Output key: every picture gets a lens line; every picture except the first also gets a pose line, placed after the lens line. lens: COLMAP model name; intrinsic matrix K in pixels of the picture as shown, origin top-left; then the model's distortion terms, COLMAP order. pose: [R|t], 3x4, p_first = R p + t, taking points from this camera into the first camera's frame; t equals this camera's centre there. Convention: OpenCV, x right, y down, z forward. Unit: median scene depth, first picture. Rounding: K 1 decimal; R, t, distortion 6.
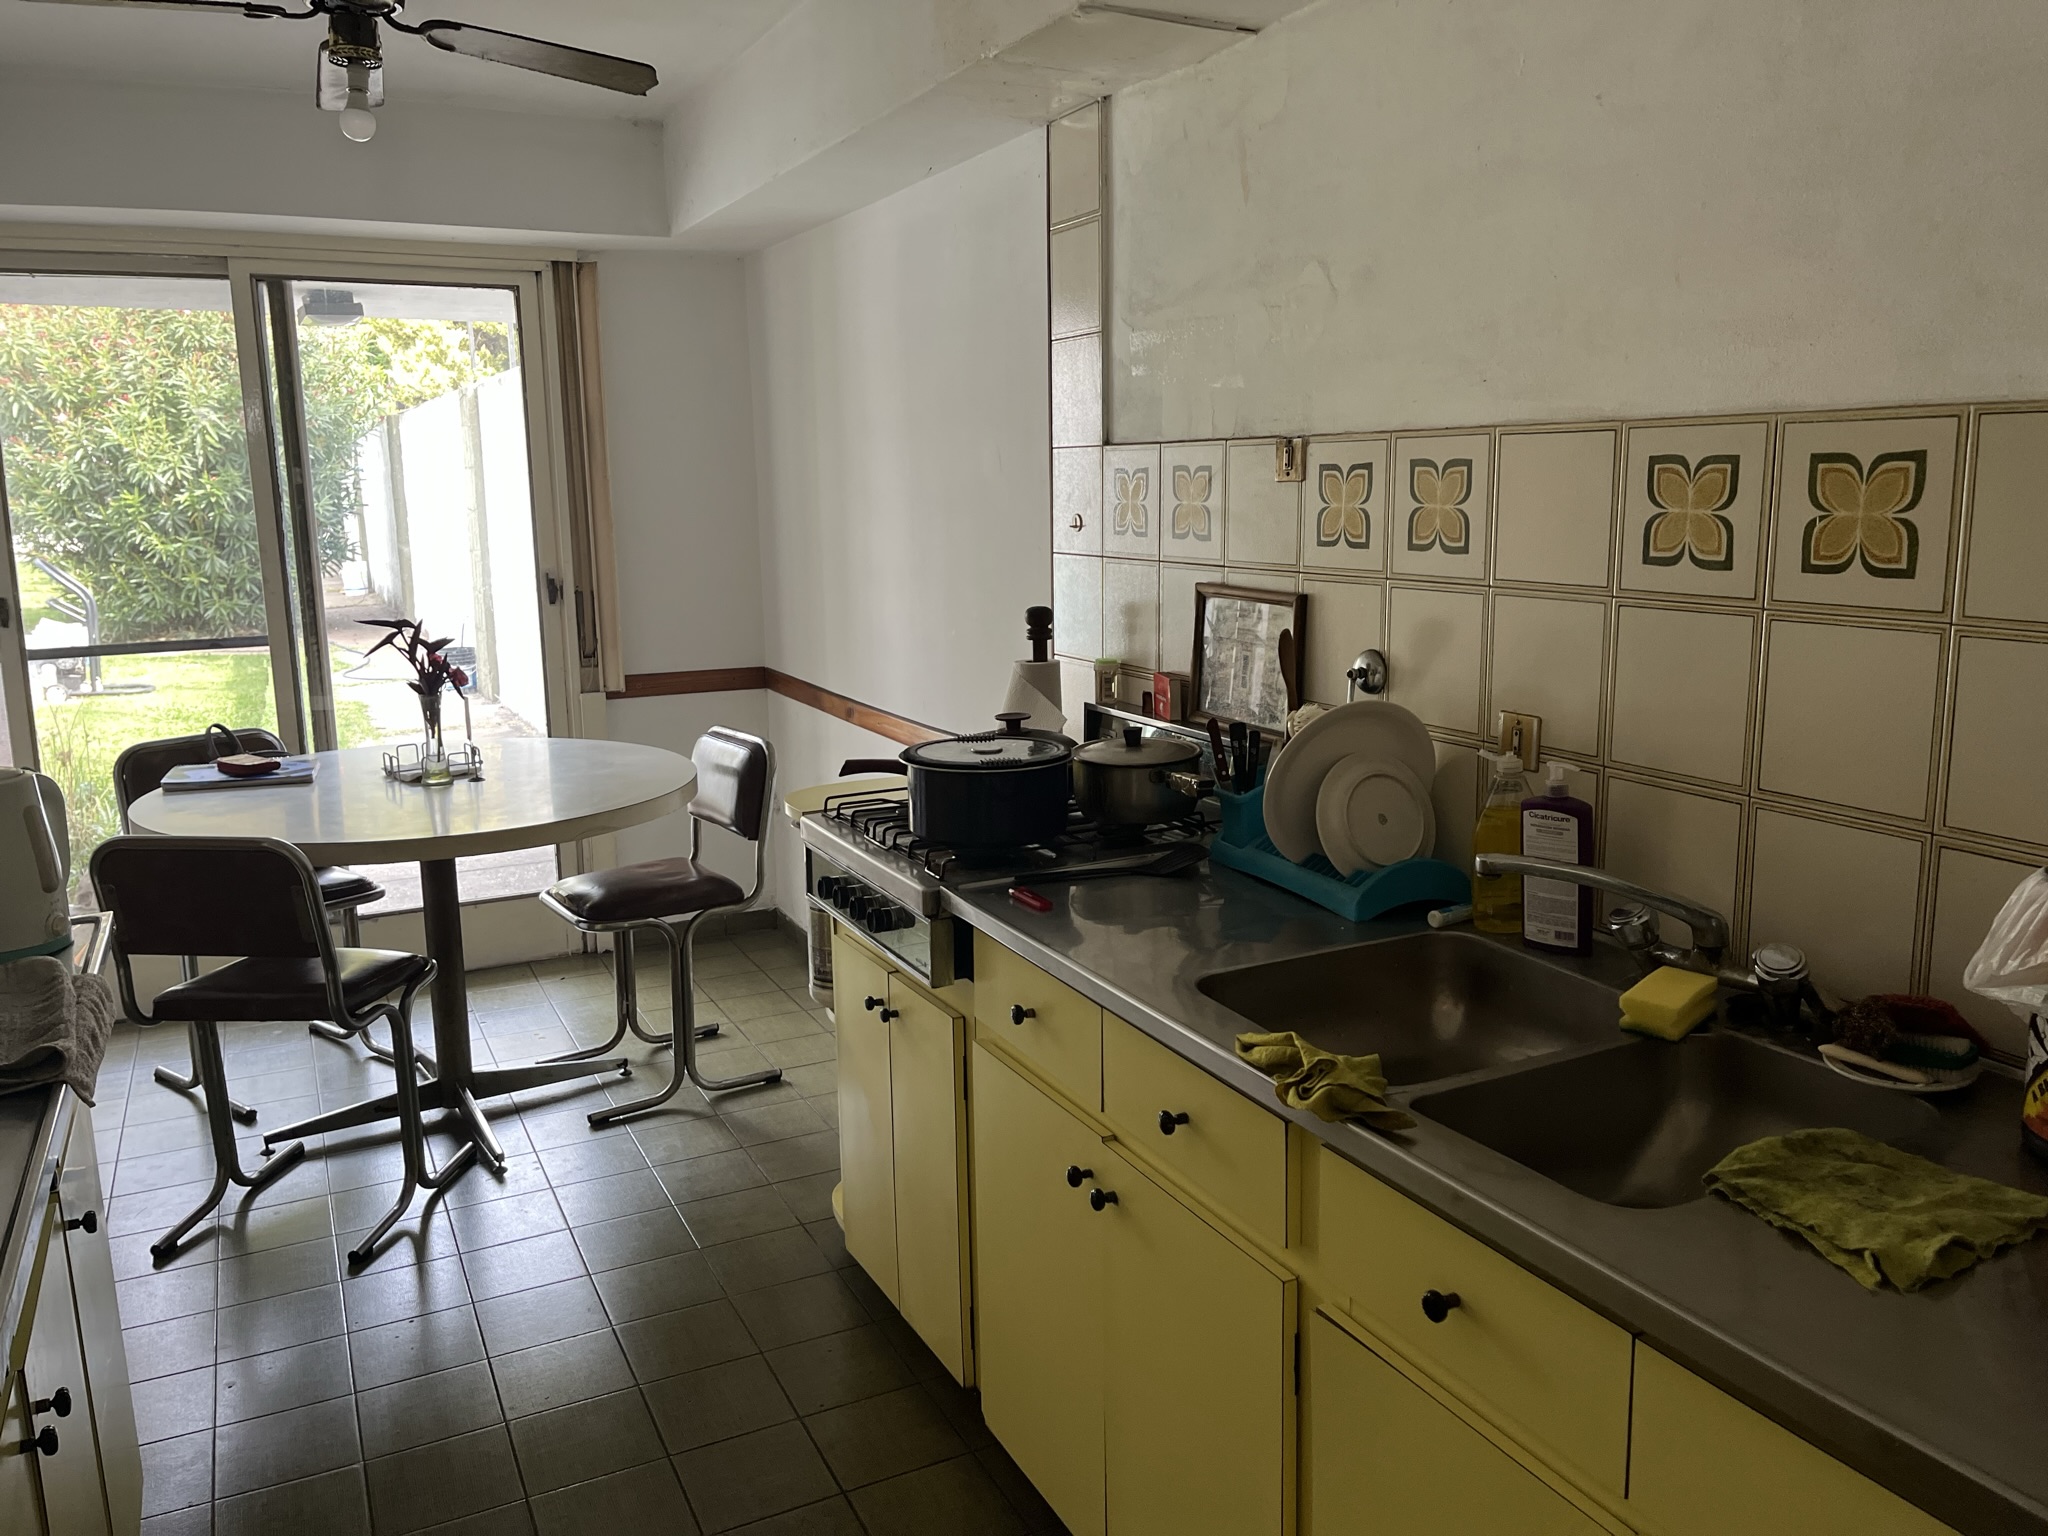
lens RADIAL K [[1552.7, 0, 1025.1], [0, 1552.7, 762.6], [0, 0, 1]] dist [0.077511, -0.093614]
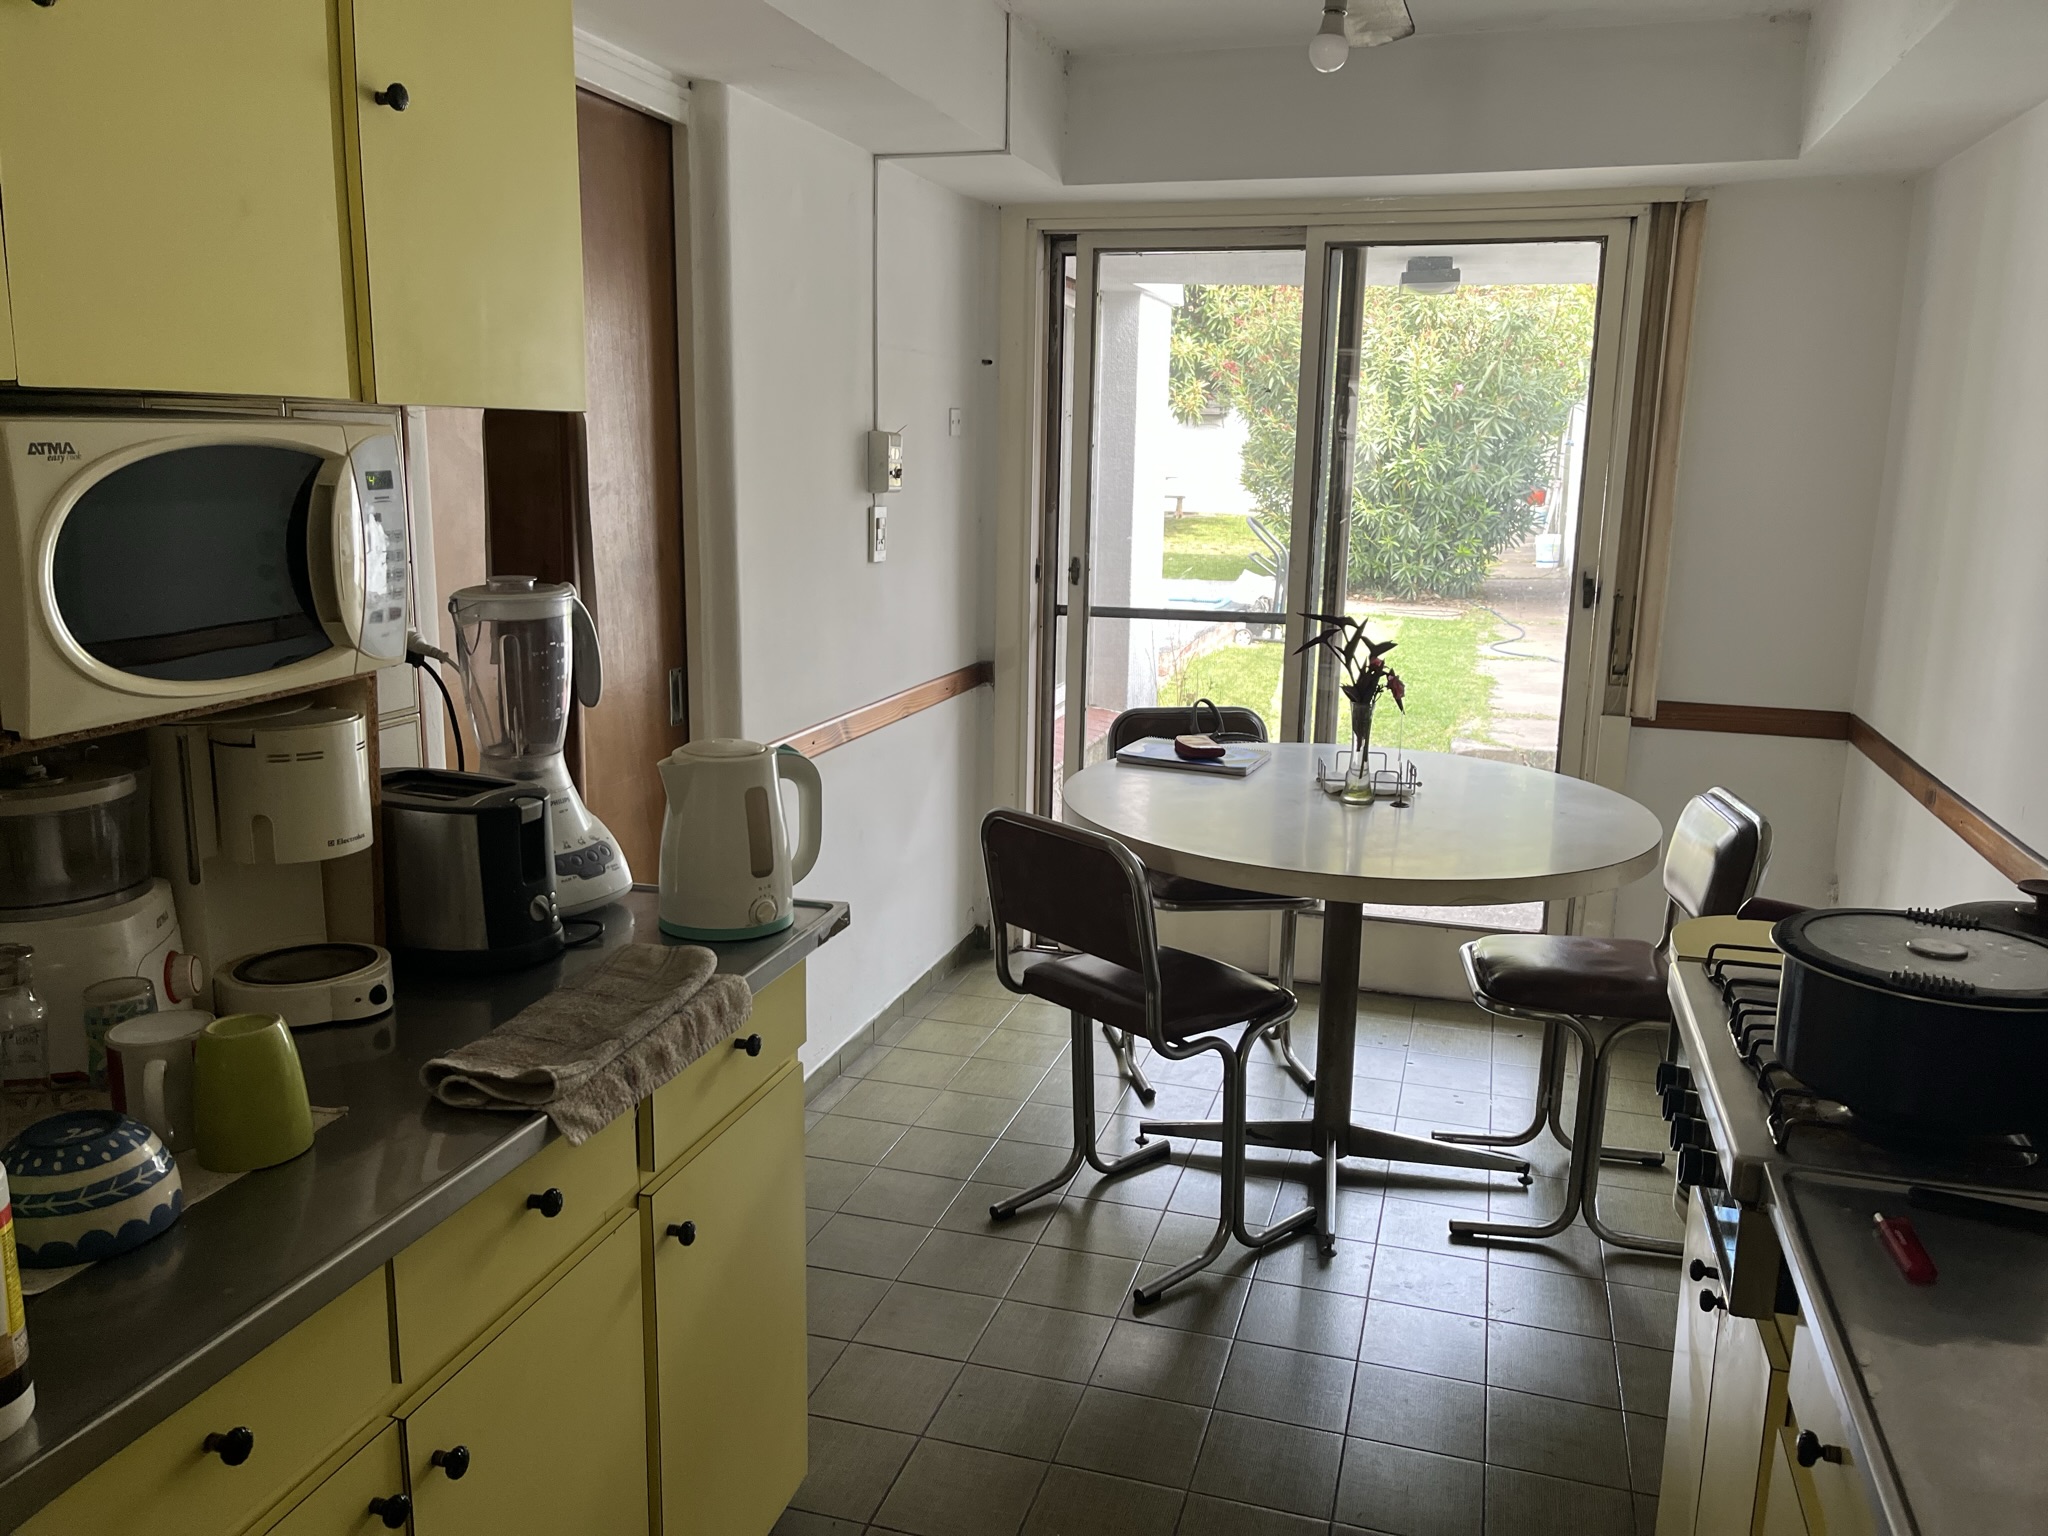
lens RADIAL K [[1552.7, 0, 1031.7], [0, 1552.7, 756.0], [0, 0, 1]] dist [0.077511, -0.093614]
pose [[0.737506, 0.160704, -0.655941, 0.060470], [-0.152533, 0.985815, 0.070022, -0.041103], [0.657889, 0.048411, 0.751557, 0.183769]]
